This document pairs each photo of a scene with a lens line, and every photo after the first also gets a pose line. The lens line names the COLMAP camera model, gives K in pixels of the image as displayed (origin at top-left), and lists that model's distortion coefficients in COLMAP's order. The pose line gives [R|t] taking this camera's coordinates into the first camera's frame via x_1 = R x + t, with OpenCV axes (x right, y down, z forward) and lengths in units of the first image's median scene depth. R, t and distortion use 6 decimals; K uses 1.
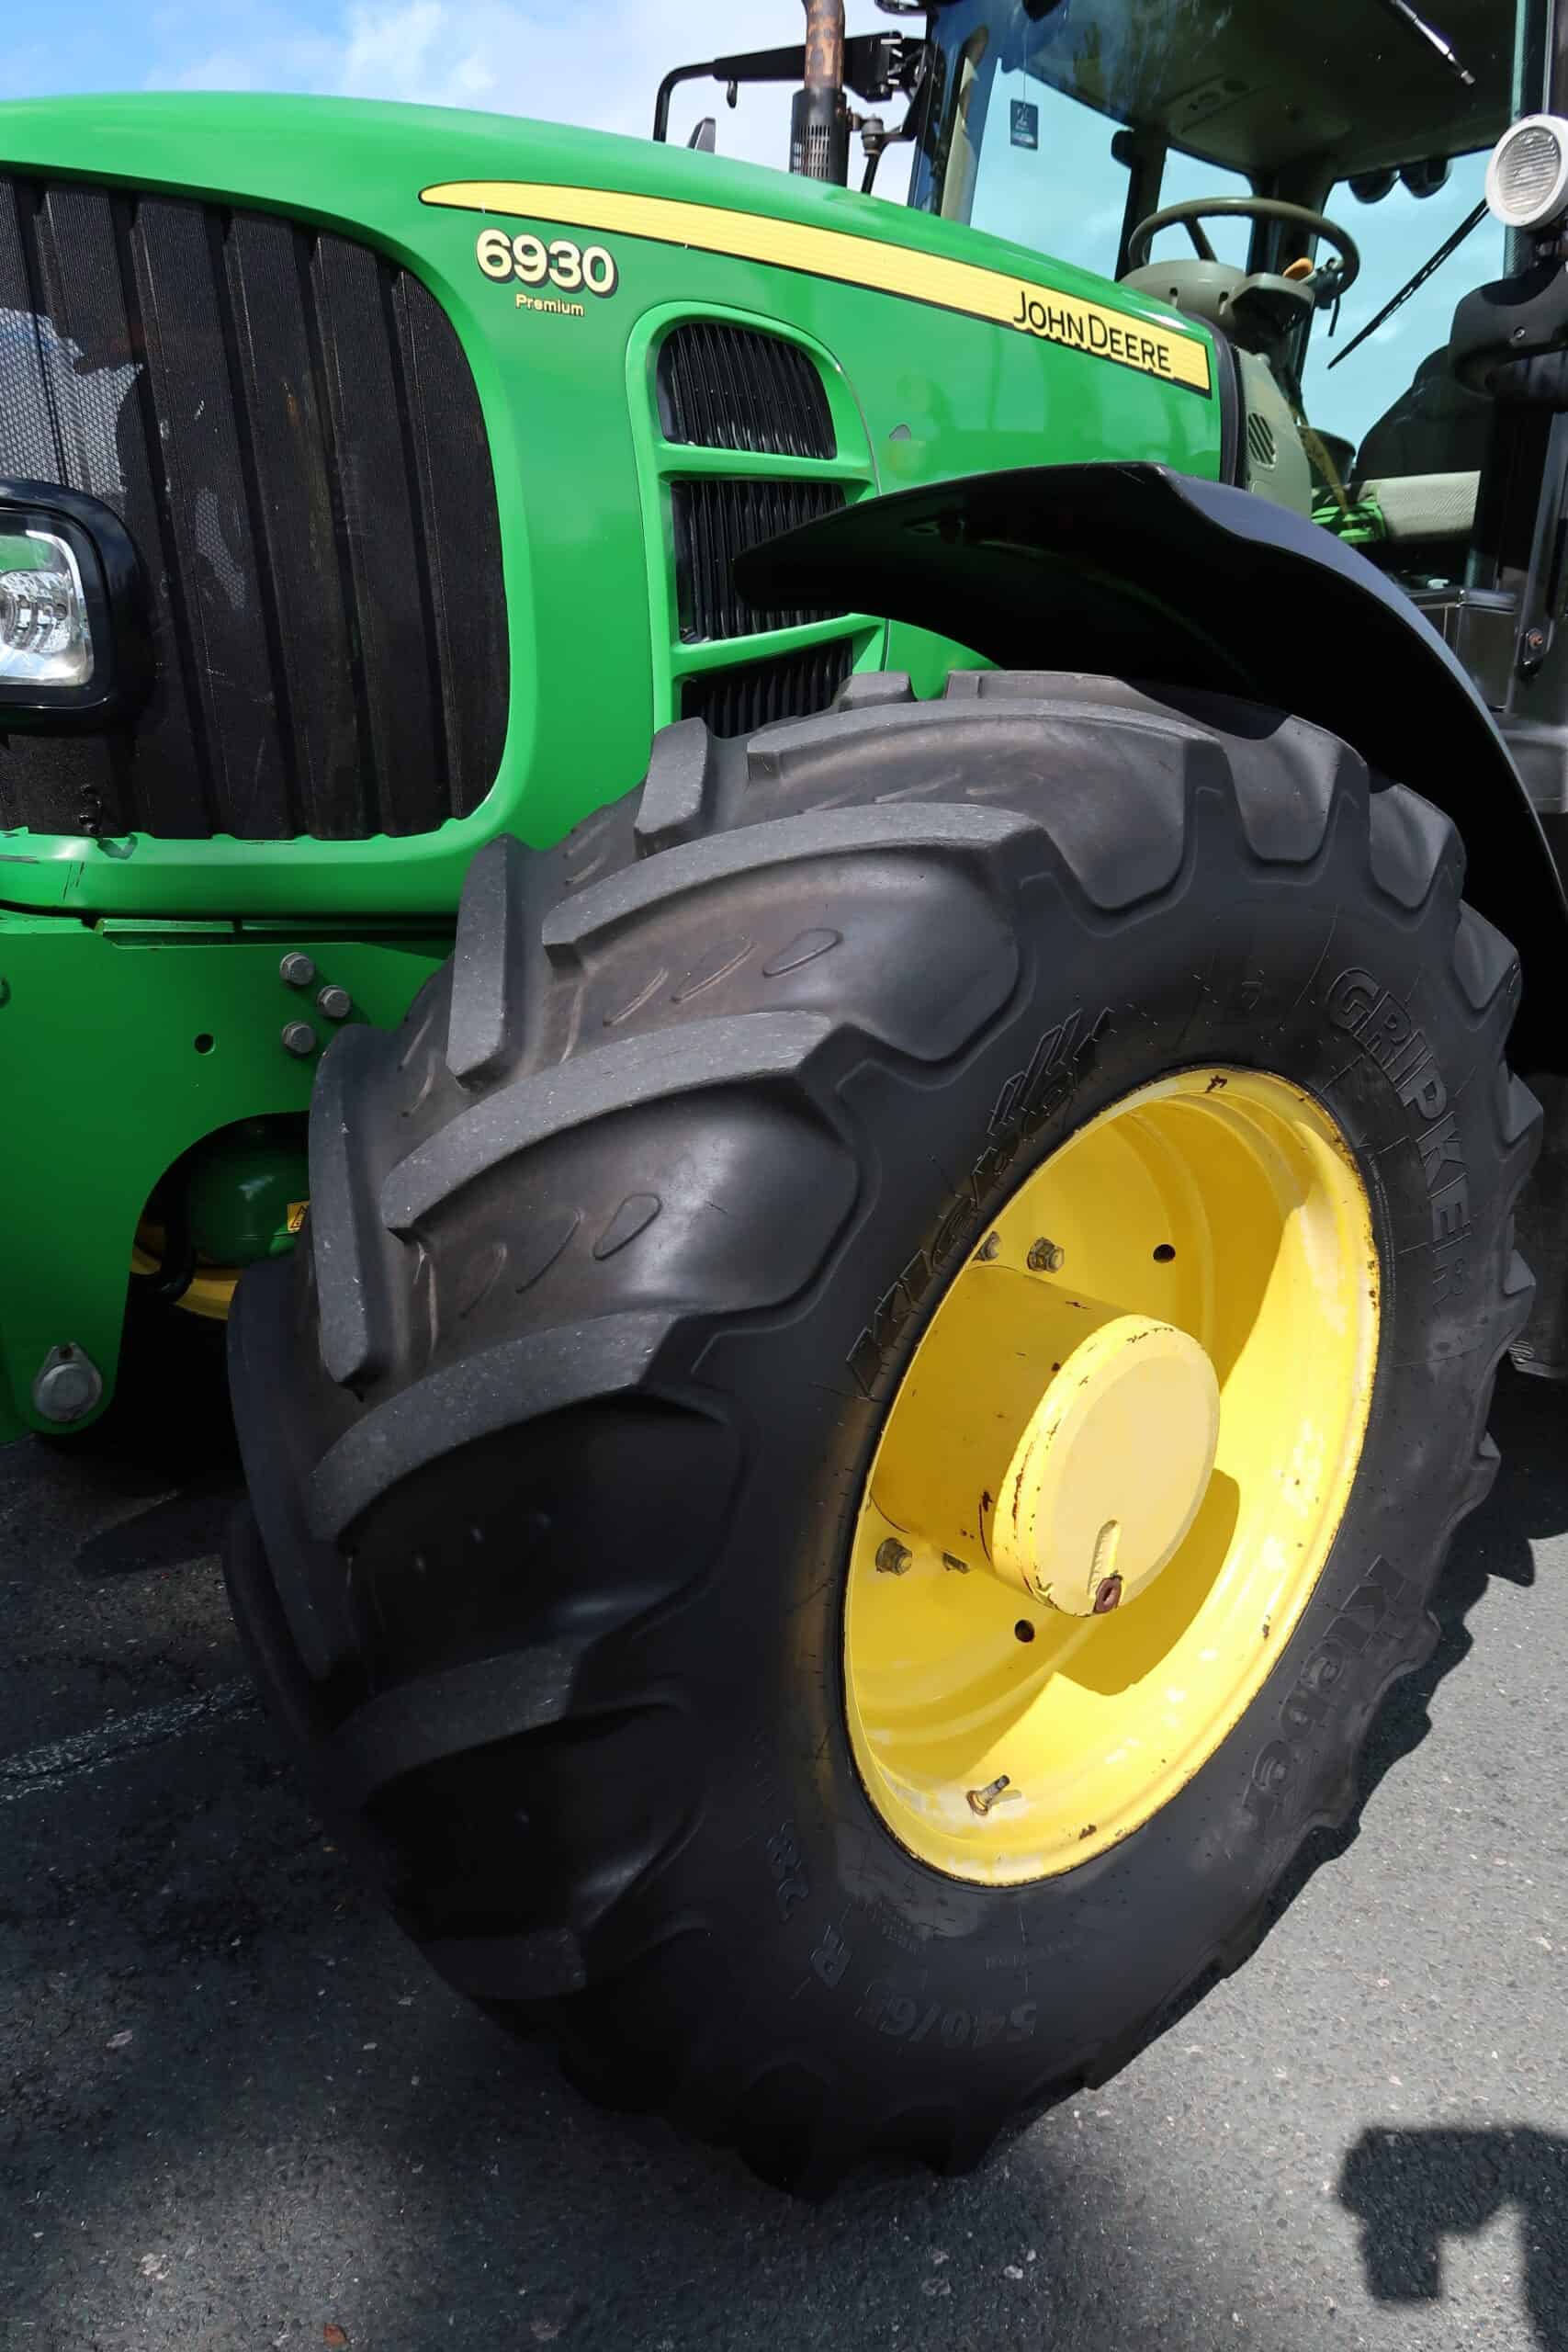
lens RADIAL K [[1621.6, 0, 782.0], [0, 1621.6, 1175.1], [0, 0, 1]] dist [-0.026596, 0.005206]
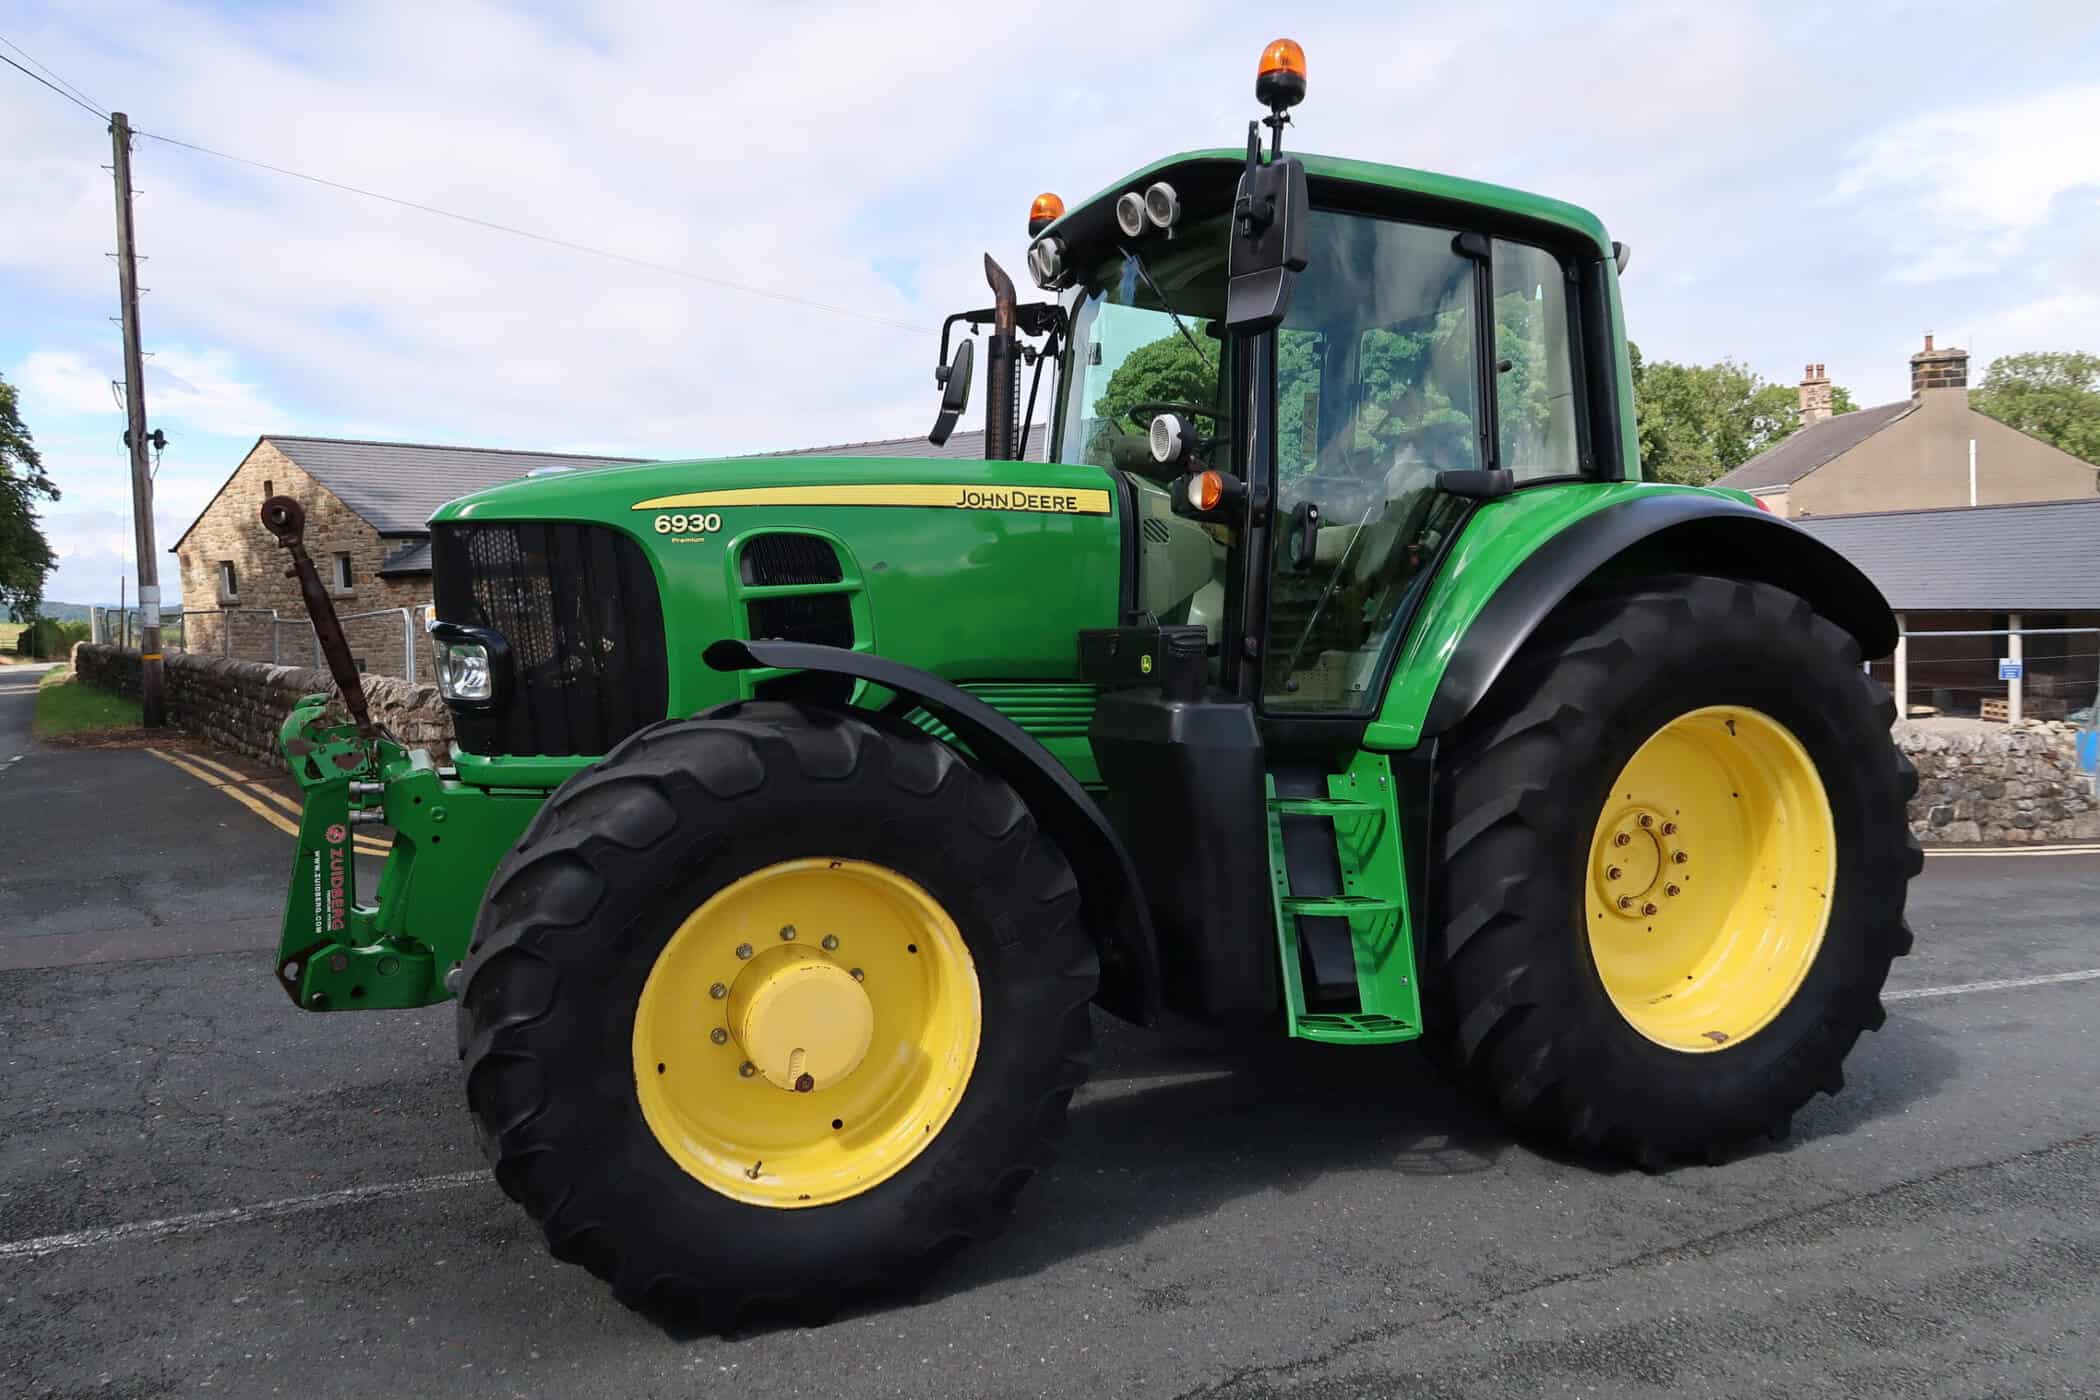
lens RADIAL K [[1448.0, 0, 1048.3], [0, 1448.0, 688.2], [0, 0, 1]] dist [-0.026596, 0.005206]
pose [[0.962764, -0.002838, -0.270330, 0.965006], [-0.051644, 0.979599, -0.194211, 0.075177], [0.265366, 0.200940, 0.942976, -0.866656]]
